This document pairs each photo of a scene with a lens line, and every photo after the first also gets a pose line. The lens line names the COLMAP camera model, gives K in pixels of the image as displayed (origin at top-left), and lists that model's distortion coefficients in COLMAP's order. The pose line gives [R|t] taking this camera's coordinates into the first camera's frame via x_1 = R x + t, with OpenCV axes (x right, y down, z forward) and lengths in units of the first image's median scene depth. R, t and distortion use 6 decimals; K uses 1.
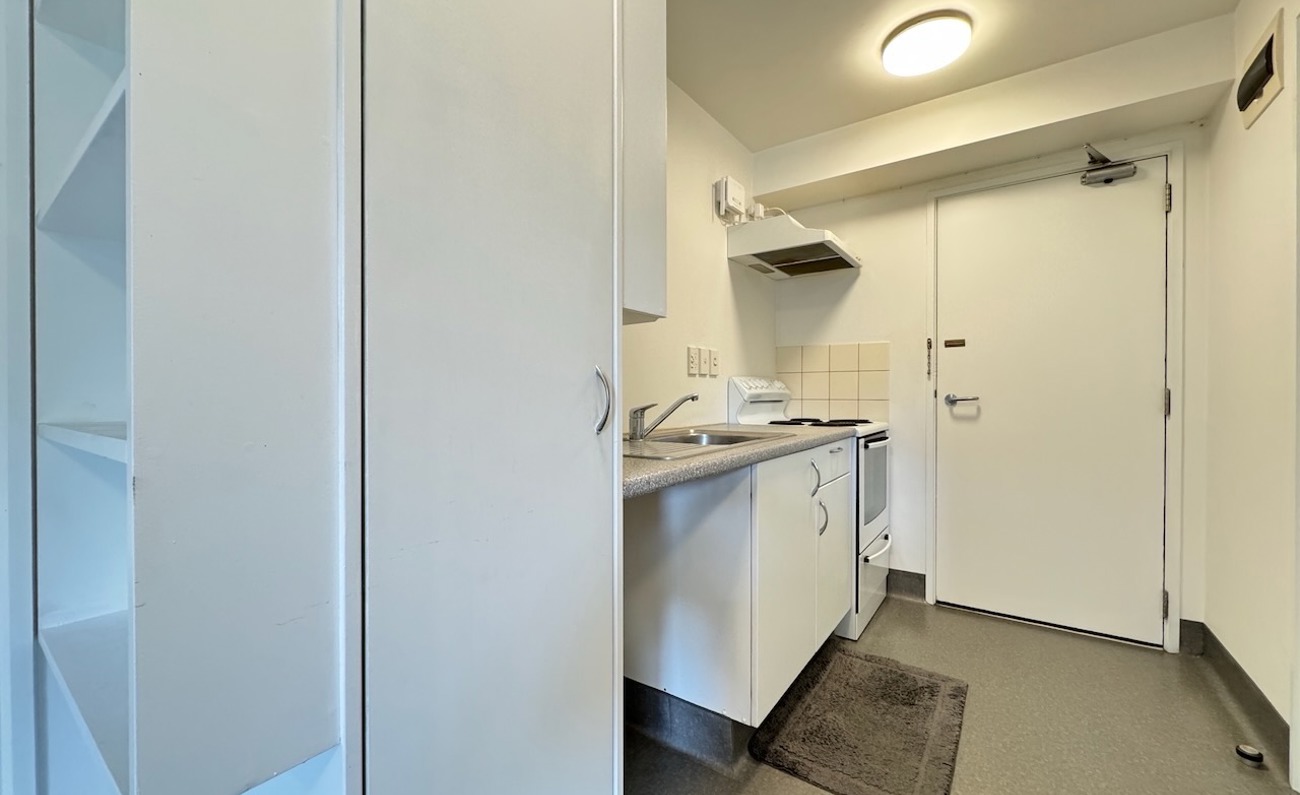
lens RADIAL K [[516.6, 0, 651.5], [0, 516.6, 395.9], [0, 0, 1]] dist [0.003408, -0.000792]
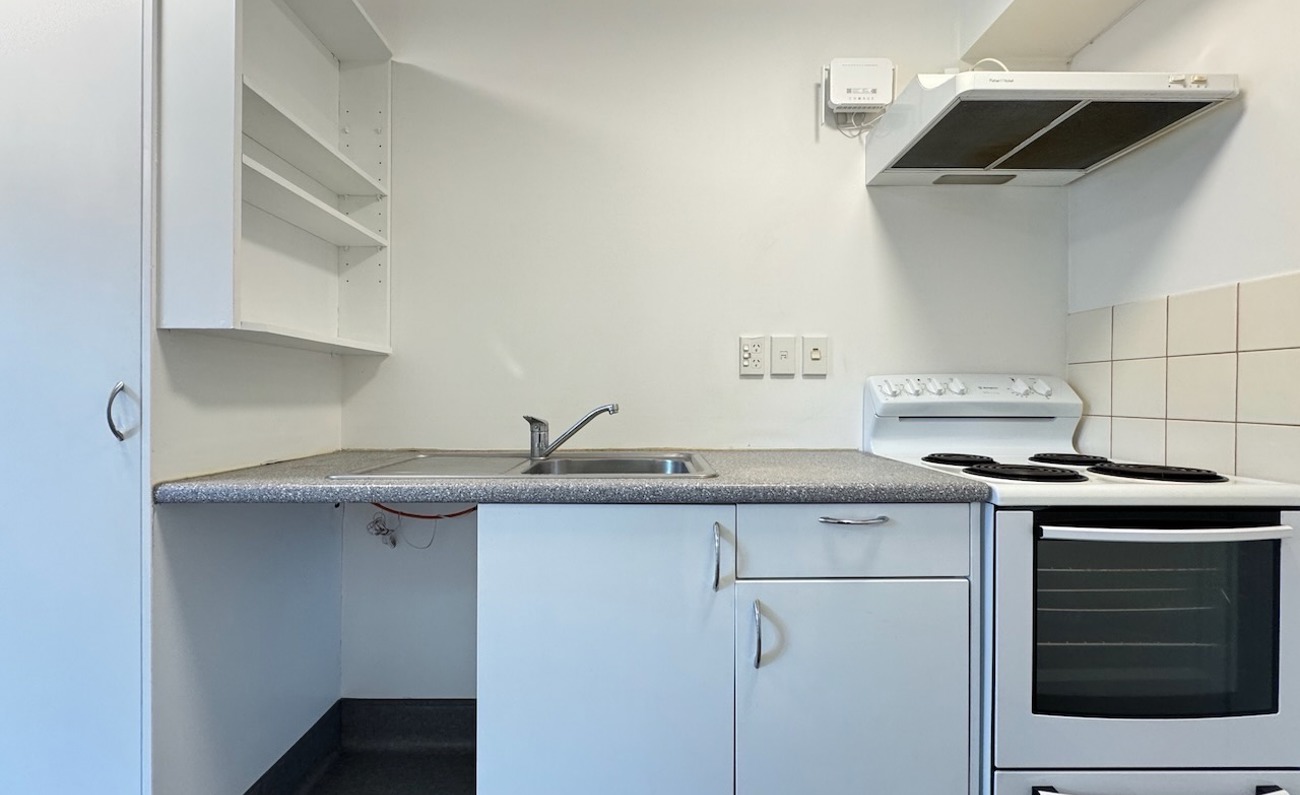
lens RADIAL K [[516.6, 0, 651.4], [0, 516.6, 397.0], [0, 0, 1]] dist [0.003408, -0.000792]
pose [[0.583912, 0.006235, -0.811793, 0.527195], [-0.006278, 0.999975, 0.003165, -0.012296], [0.811793, 0.003248, 0.583936, 0.440606]]
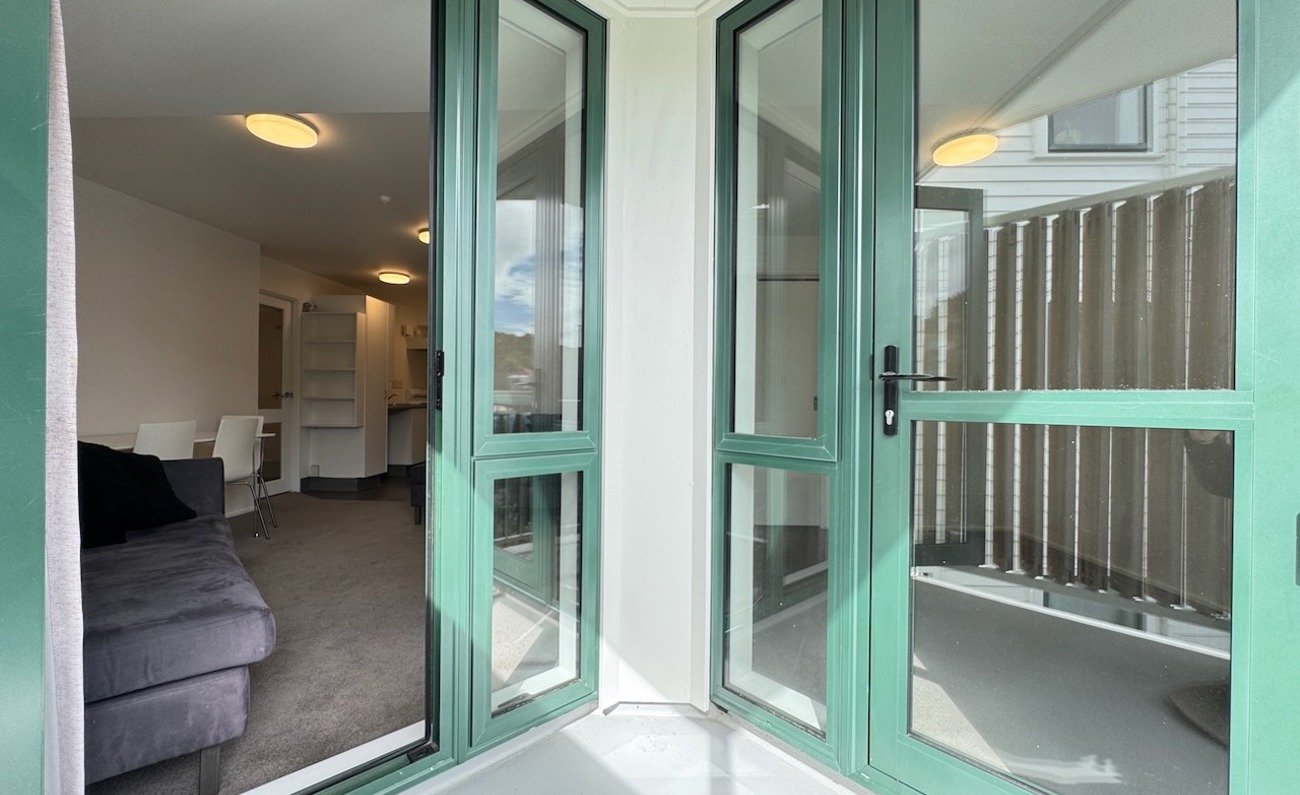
lens RADIAL K [[516.6, 0, 647.3], [0, 516.6, 400.1], [0, 0, 1]] dist [0.003408, -0.000792]
pose [[0.835327, 0.010213, 0.549658, -0.346588], [-0.010819, 0.999939, -0.002139, 0.024740], [-0.549647, -0.004160, 0.835387, -2.388971]]
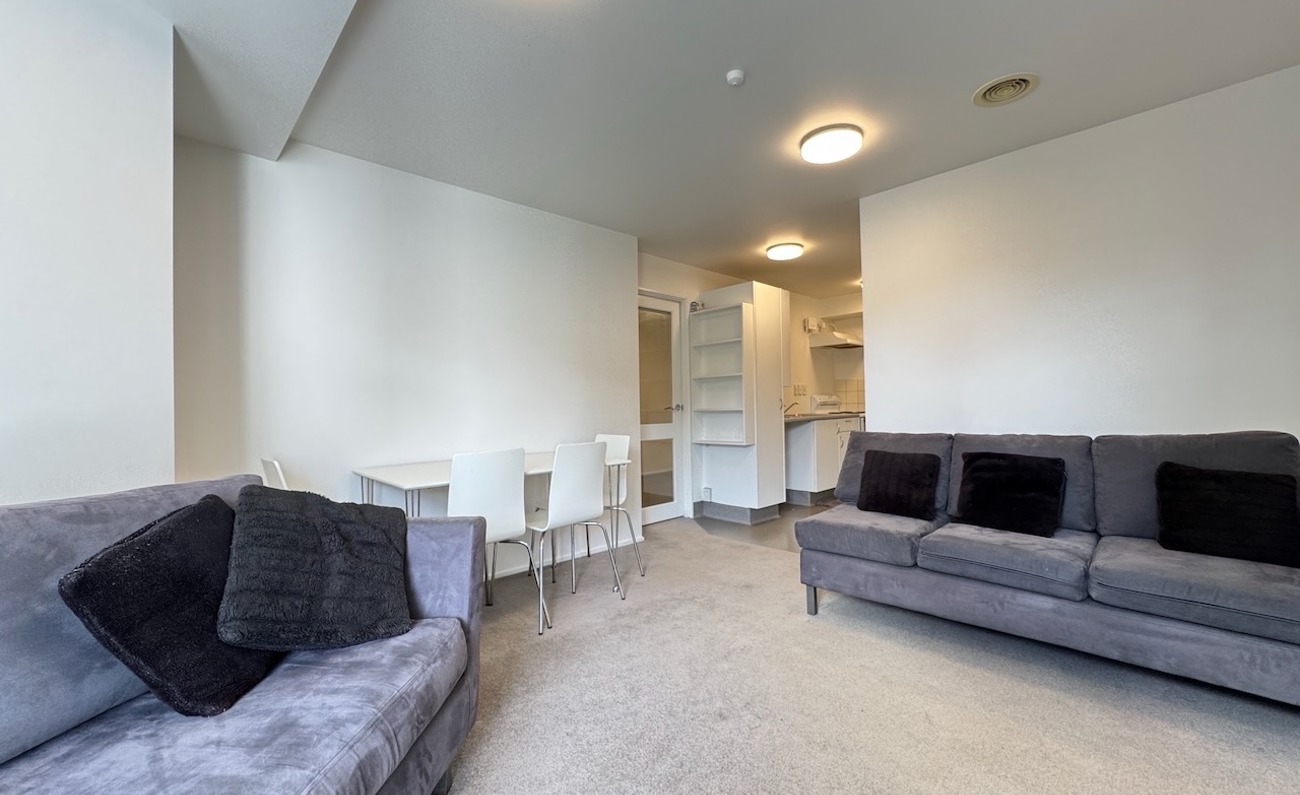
lens RADIAL K [[516.6, 0, 644.0], [0, 516.6, 399.3], [0, 0, 1]] dist [0.003408, -0.000792]
pose [[0.981042, -0.016100, -0.193127, -0.165719], [0.013580, 0.999805, -0.014366, 0.010288], [0.193320, 0.011471, 0.981069, -1.662495]]
